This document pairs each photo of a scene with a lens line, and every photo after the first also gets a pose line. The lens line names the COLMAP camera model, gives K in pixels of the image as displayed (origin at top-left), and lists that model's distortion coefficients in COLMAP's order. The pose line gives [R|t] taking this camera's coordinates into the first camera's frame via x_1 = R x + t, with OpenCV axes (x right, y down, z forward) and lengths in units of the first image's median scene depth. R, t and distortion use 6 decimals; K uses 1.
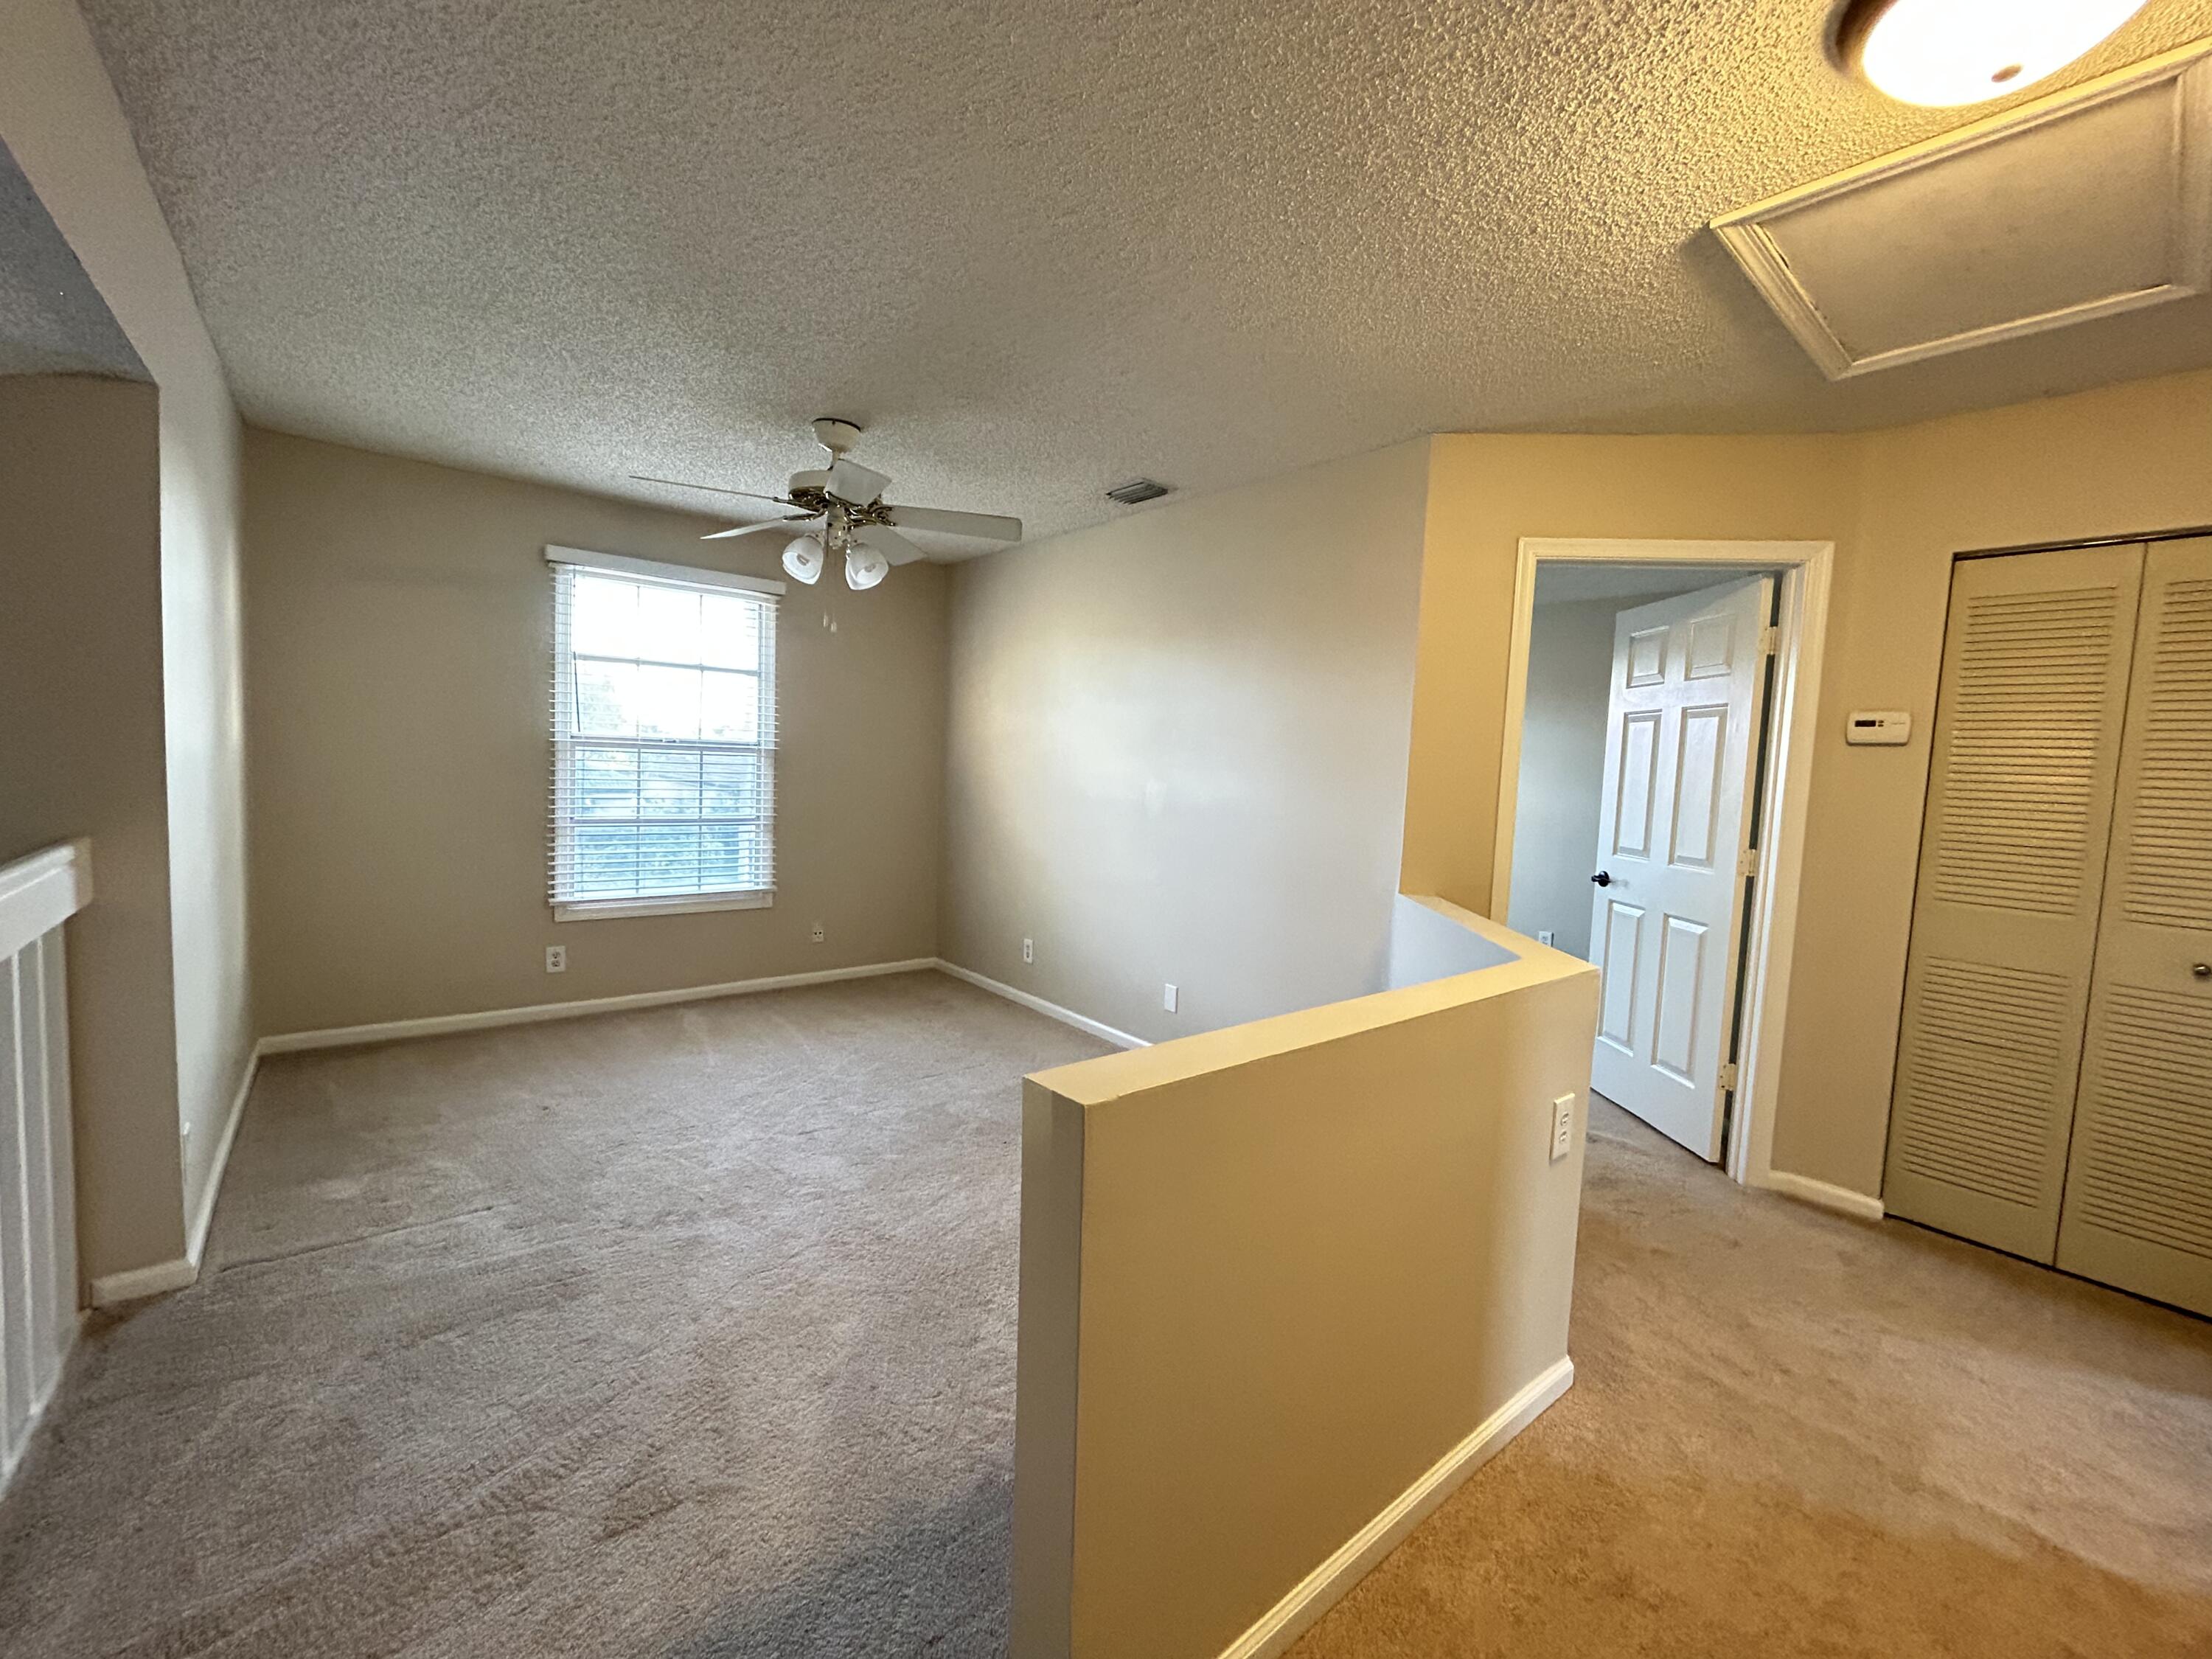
lens RADIAL K [[887.9, 0, 1106.0], [0, 887.9, 829.5], [0, 0, 1]] dist [-0.000782, -0.000005]
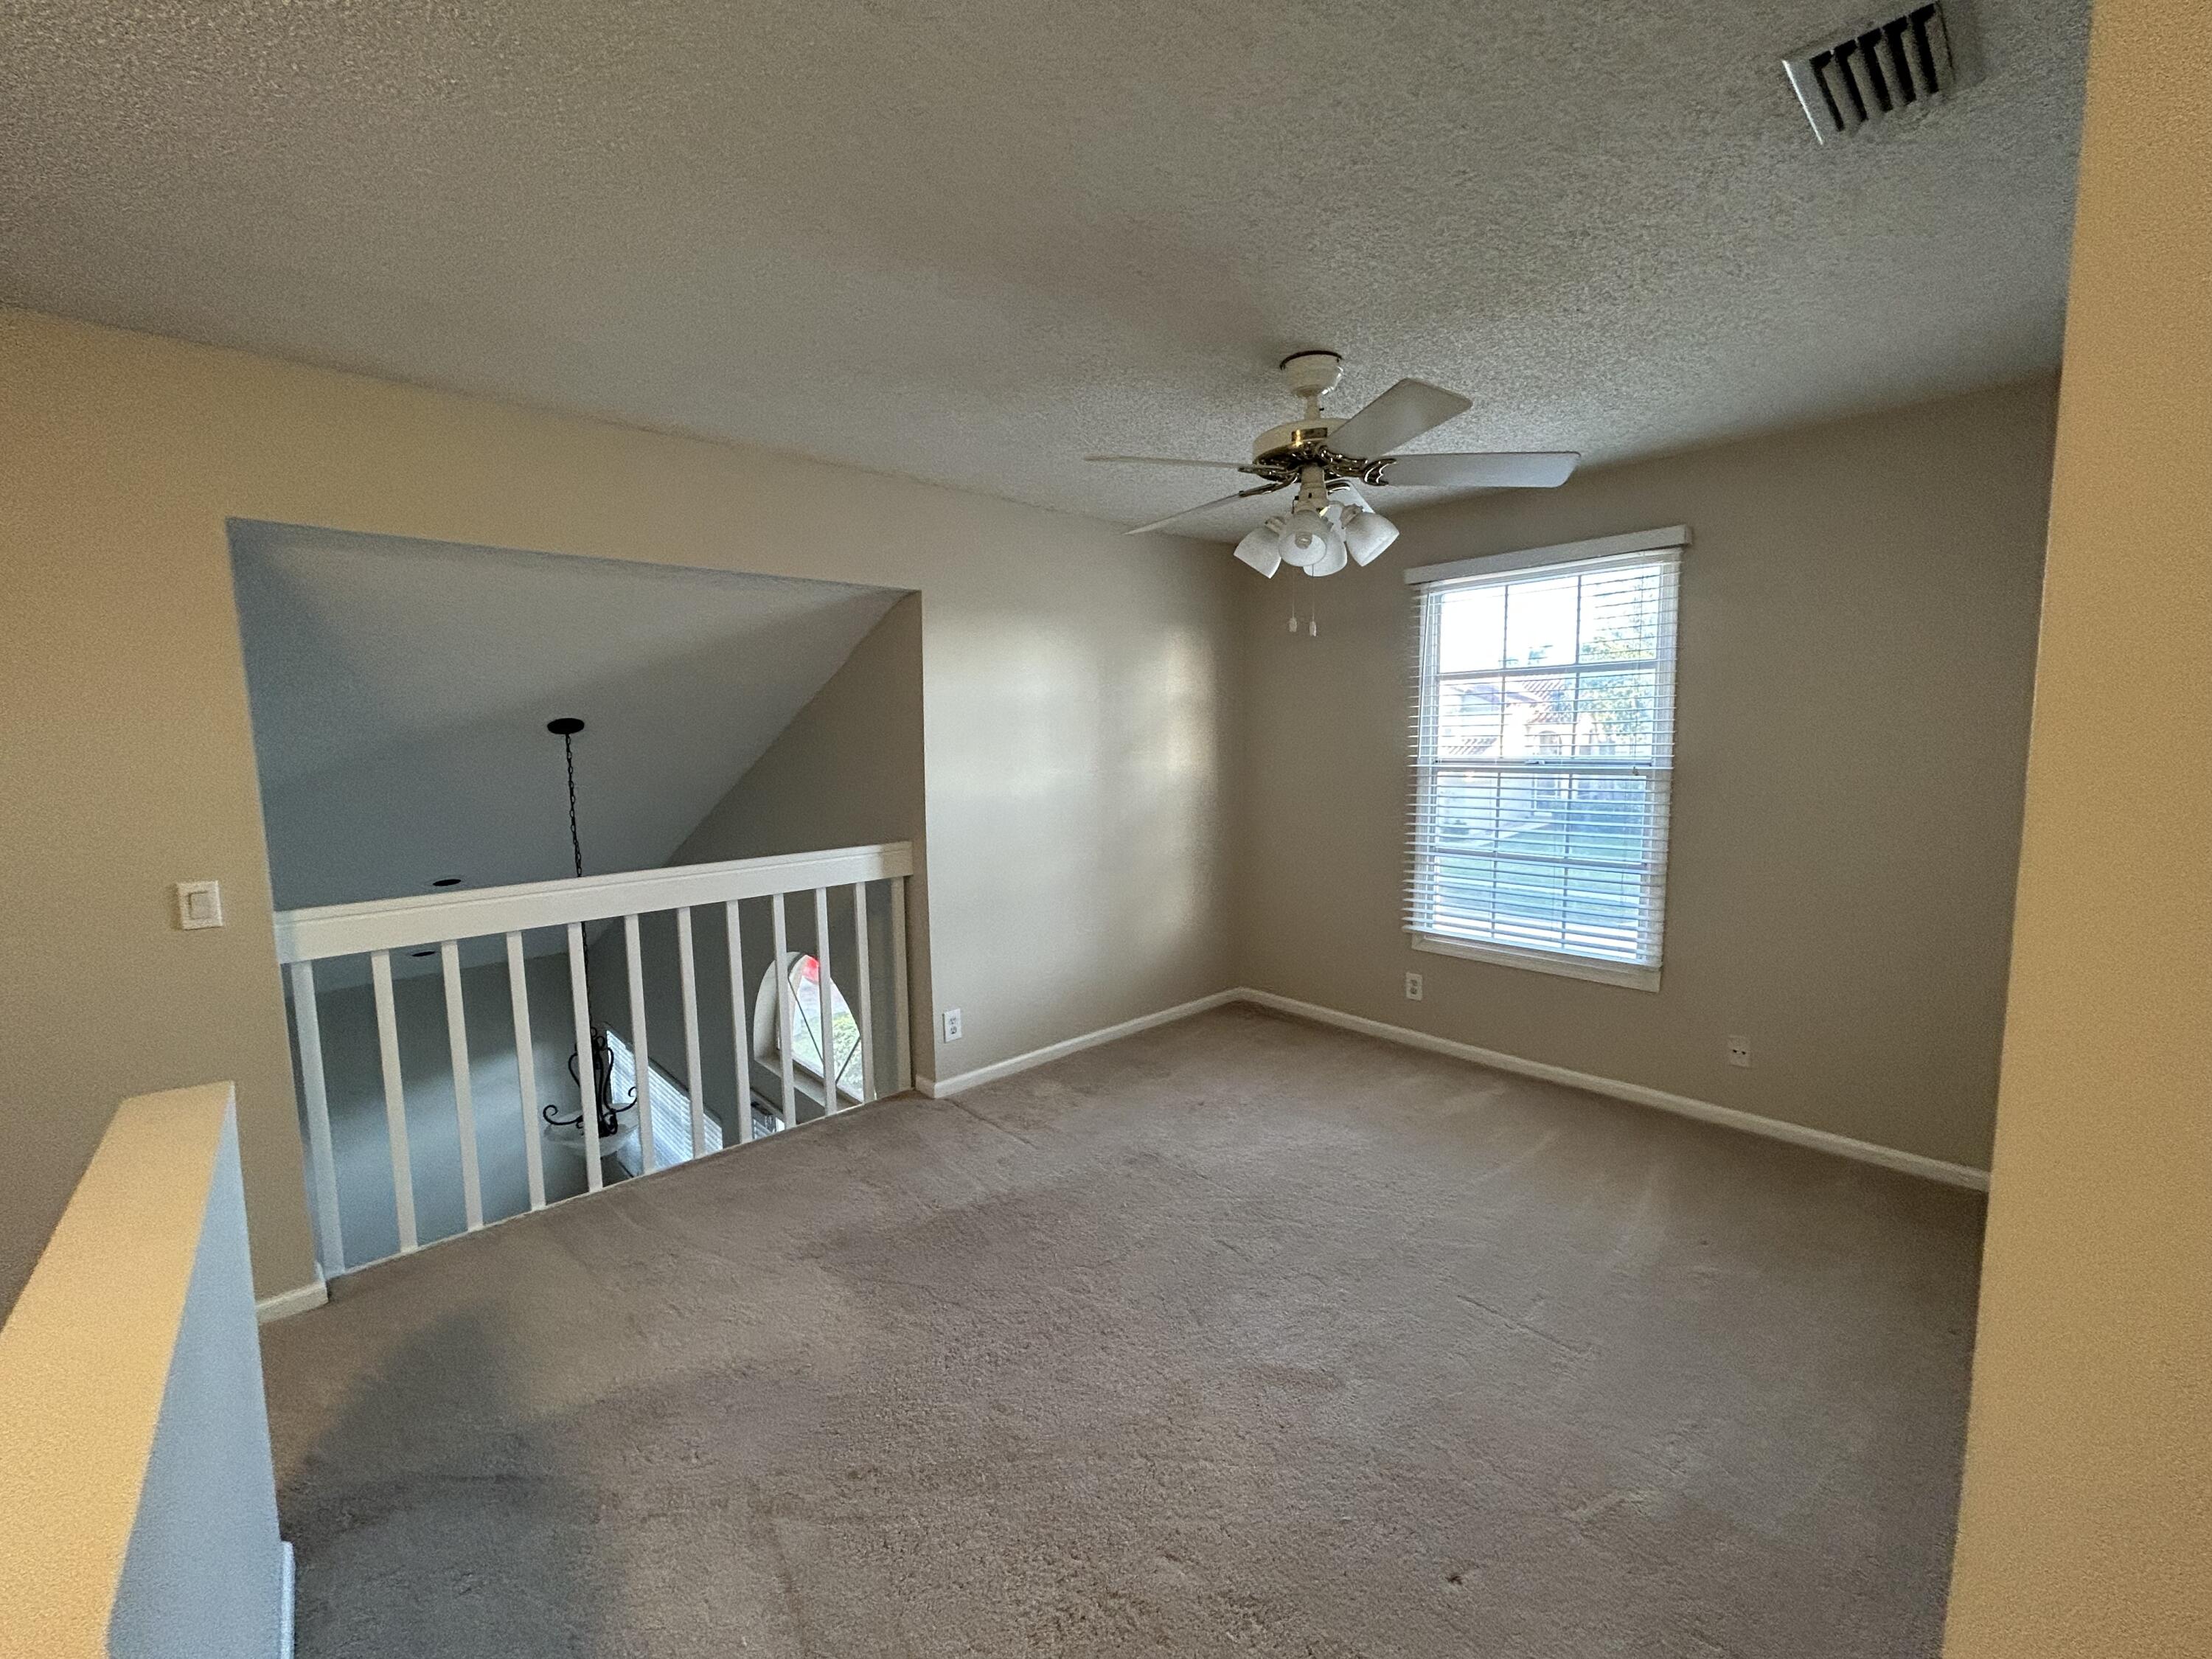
lens RADIAL K [[887.9, 0, 1106.0], [0, 887.9, 829.5], [0, 0, 1]] dist [-0.000782, -0.000005]
pose [[0.037952, 0.062215, -0.997341, 0.347931], [-0.051452, 0.996858, 0.060227, -0.071490], [0.997954, 0.049029, 0.041034, 0.609154]]
